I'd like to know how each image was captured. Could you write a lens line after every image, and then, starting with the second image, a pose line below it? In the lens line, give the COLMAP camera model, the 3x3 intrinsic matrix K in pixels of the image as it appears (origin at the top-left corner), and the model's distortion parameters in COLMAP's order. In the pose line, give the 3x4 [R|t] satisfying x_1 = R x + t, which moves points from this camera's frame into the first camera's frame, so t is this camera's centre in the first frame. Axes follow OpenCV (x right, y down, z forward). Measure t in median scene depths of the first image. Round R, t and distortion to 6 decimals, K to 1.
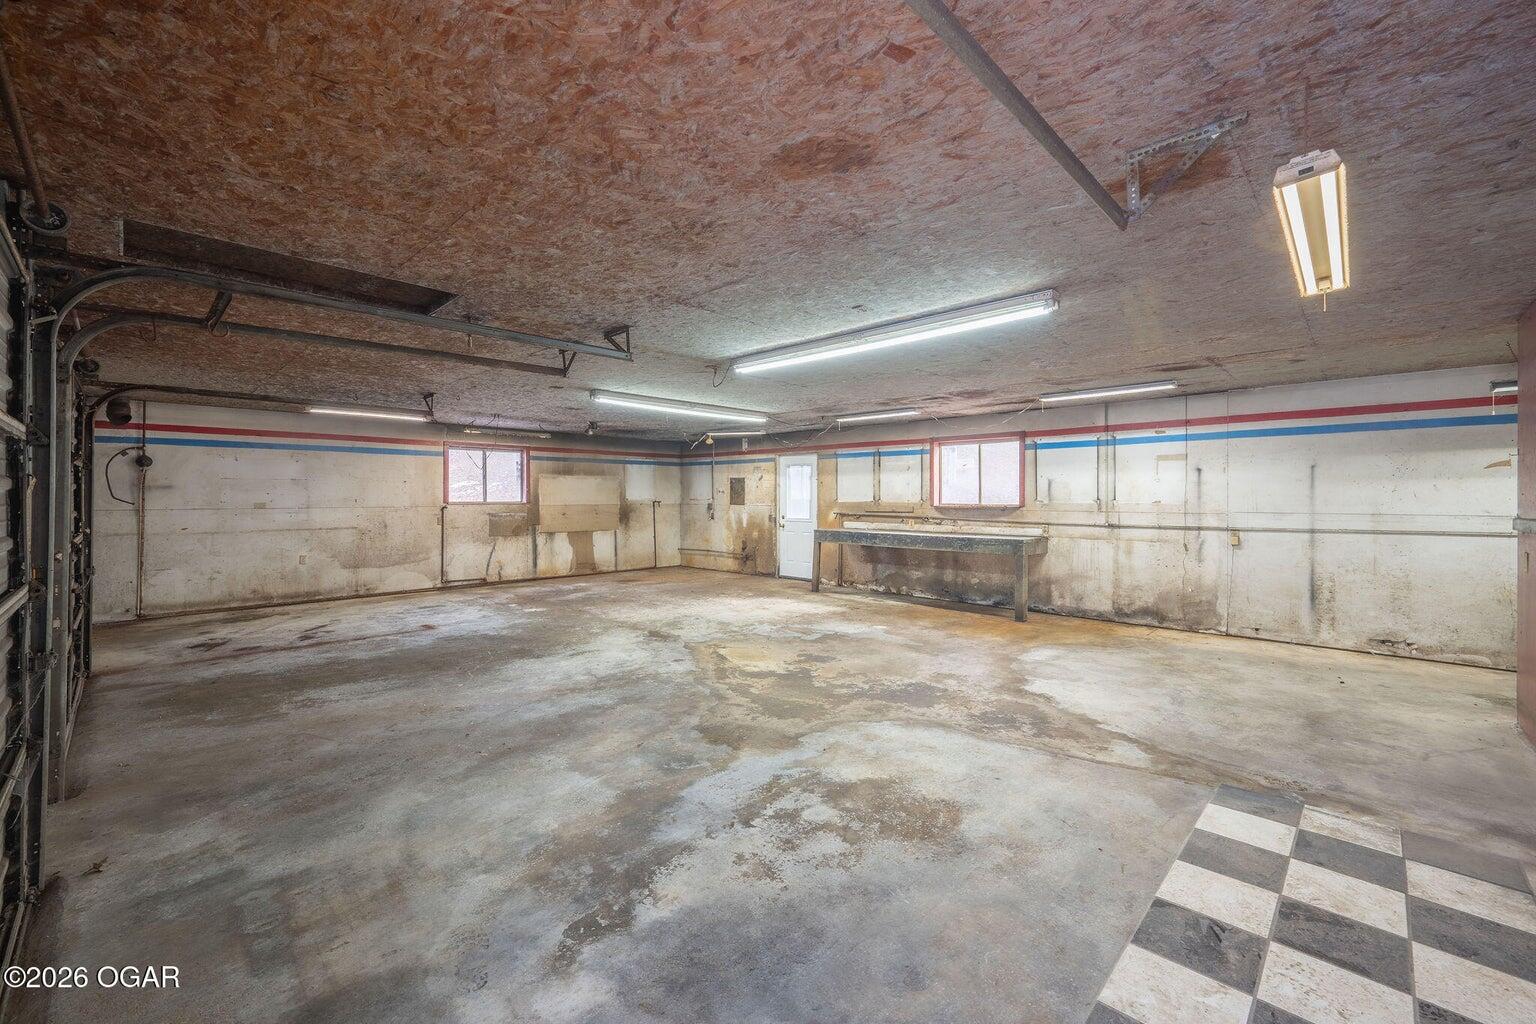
lens RADIAL K [[621.6, 0, 773.9], [0, 621.6, 496.1], [0, 0, 1]] dist [0.000858, 0.000235]
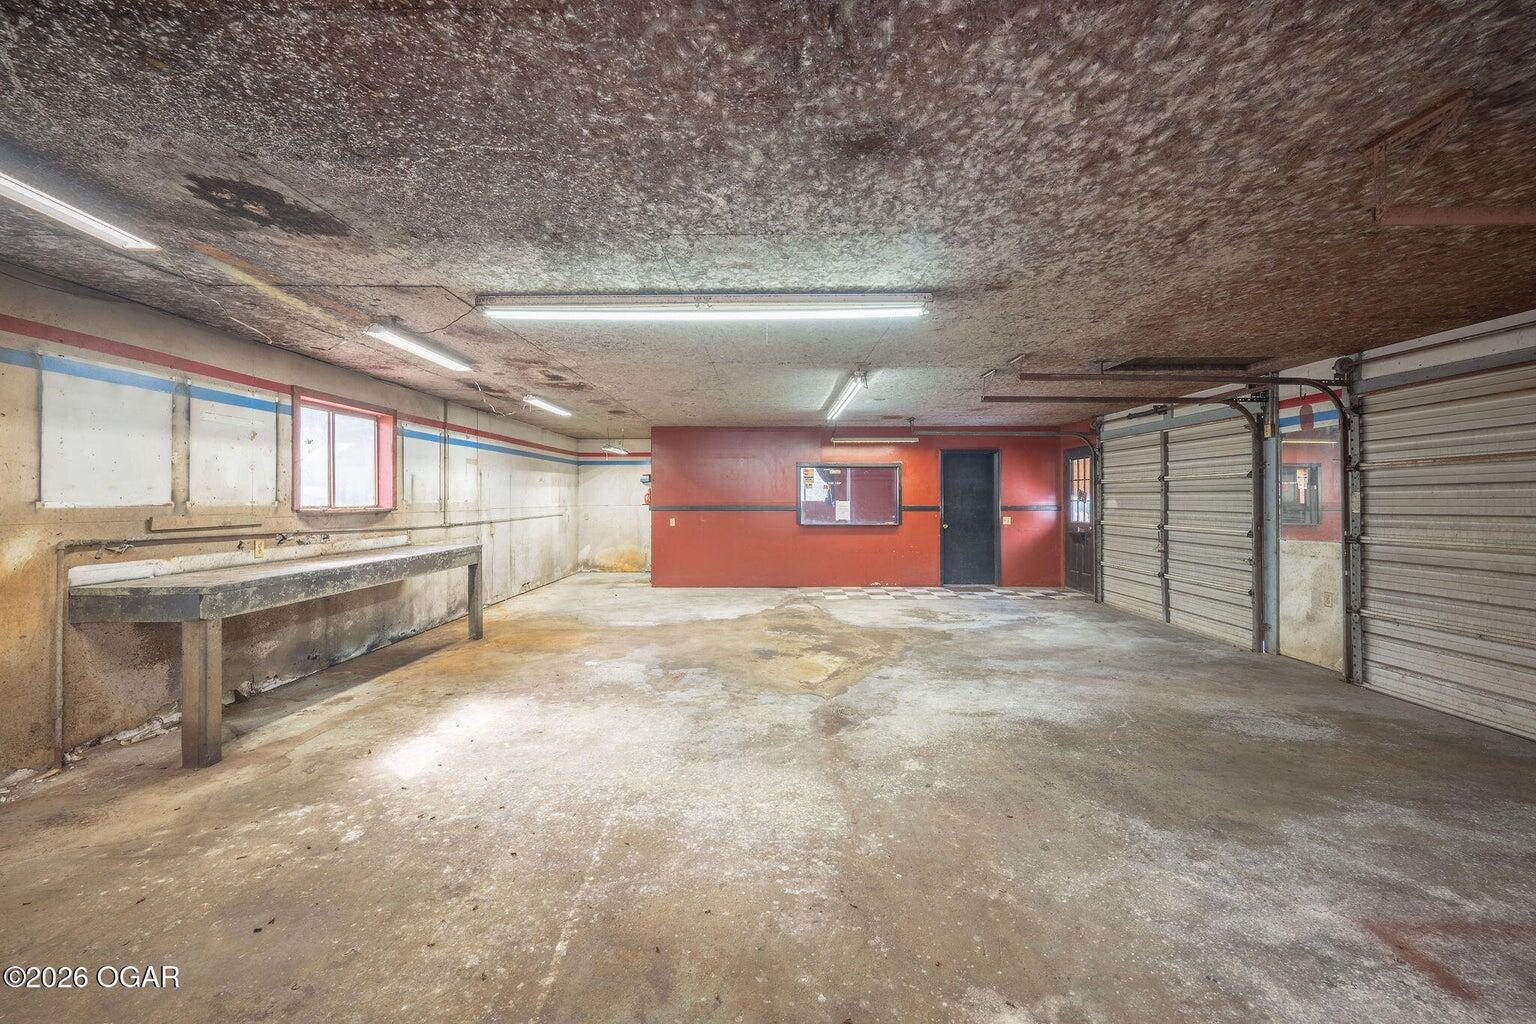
lens RADIAL K [[635.2, 0, 765.0], [0, 635.2, 496.3], [0, 0, 1]] dist [-0.000669, -0.000036]
pose [[-0.685221, 0.001645, 0.728334, -0.846718], [-0.003160, 0.999981, -0.005232, 0.007978], [-0.728329, -0.005886, -0.685203, 2.107622]]
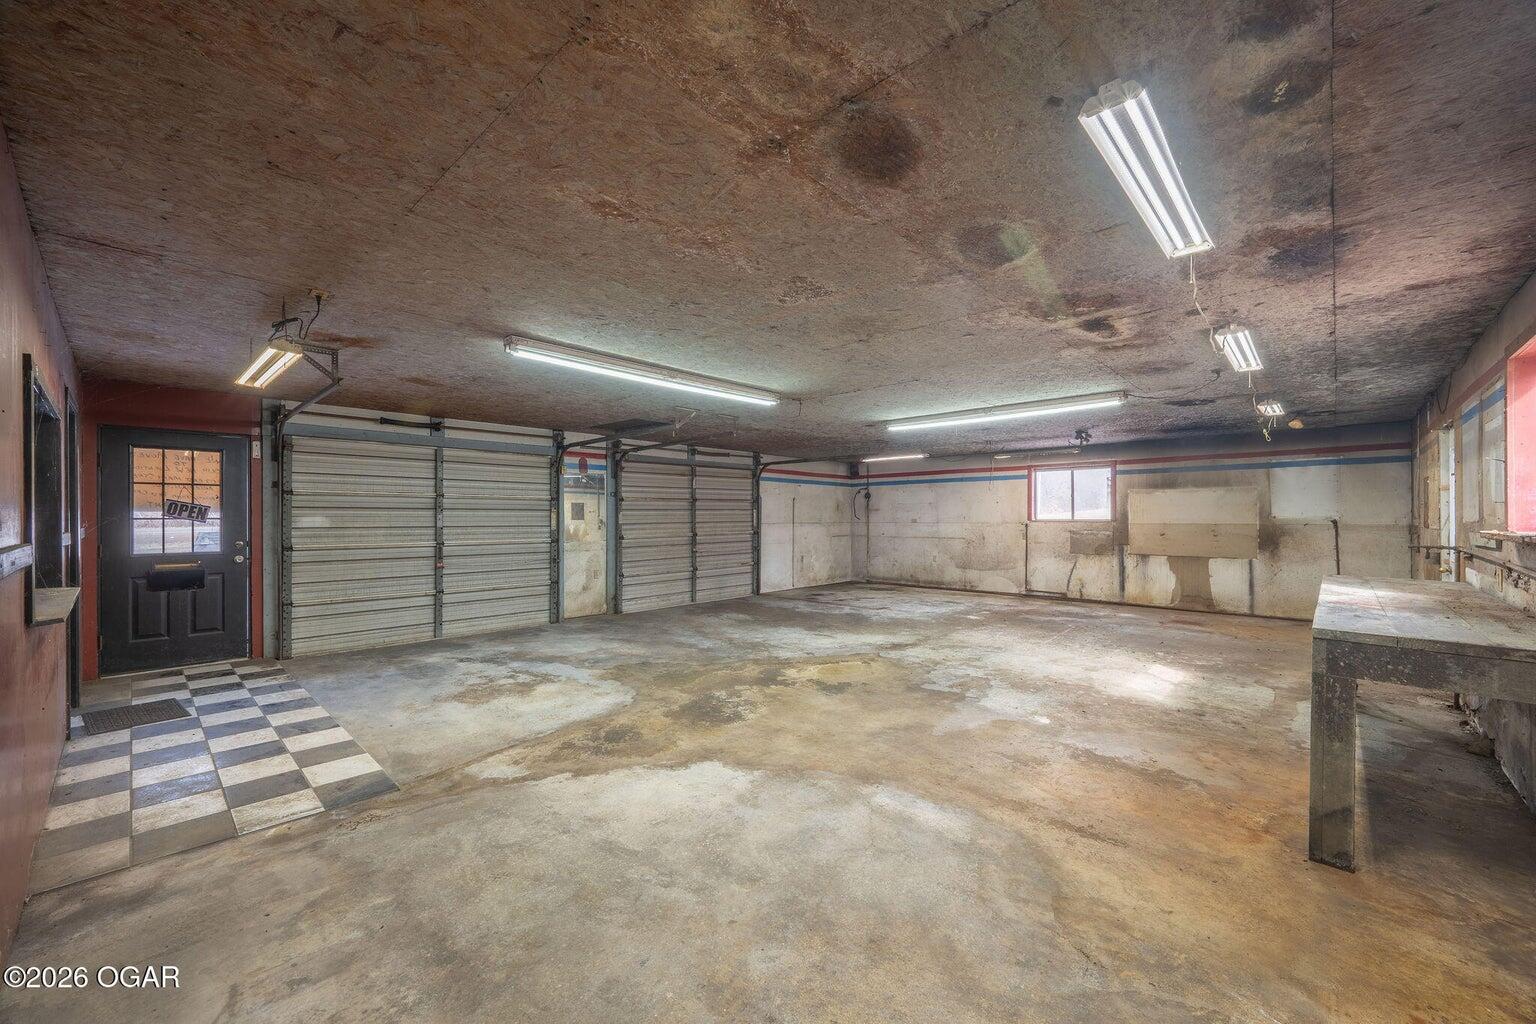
lens RADIAL K [[604.6, 0, 768.0], [0, 604.6, 512.0], [0, 0, 1]] dist [0.000690, 0.000000]
pose [[0.012752, -0.008963, -0.999879, 1.181404], [0.002806, 0.999956, -0.008928, 0.009683], [0.999915, -0.002692, 0.012777, 1.089420]]
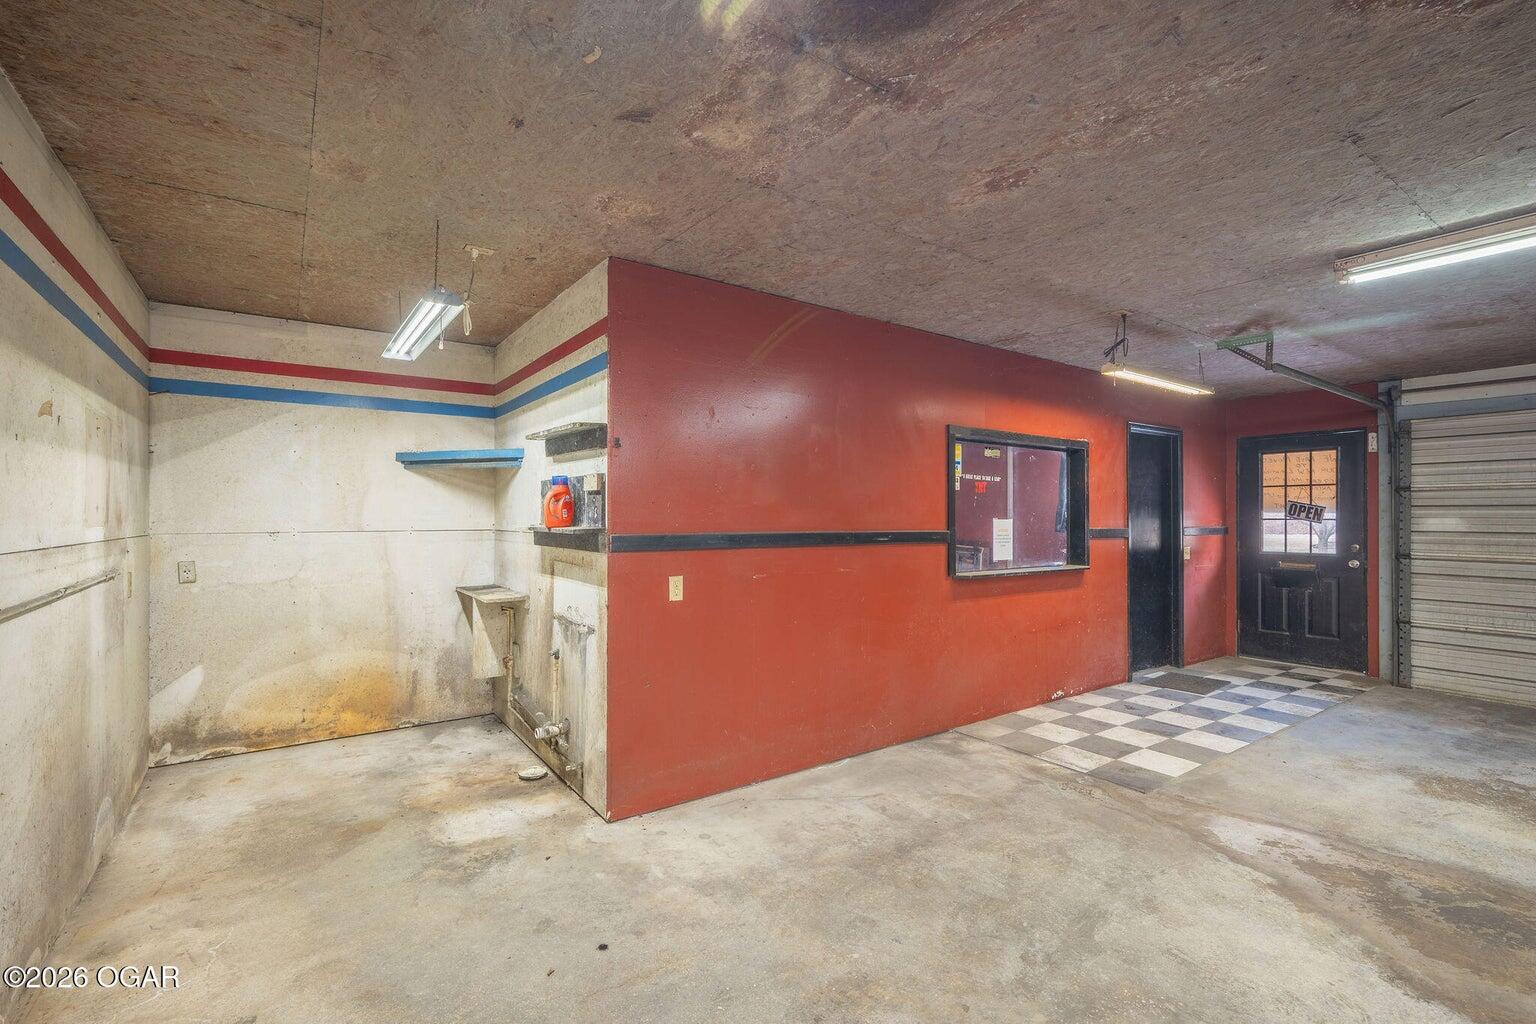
lens RADIAL K [[685.4, 0, 763.4], [0, 685.4, 509.4], [0, 0, 1]] dist [0.001558, 0.000171]
pose [[-0.981439, -0.003067, 0.191752, 0.761338], [-0.005717, 0.999896, -0.013266, 0.013445], [-0.191691, -0.014116, -0.981354, 1.514349]]
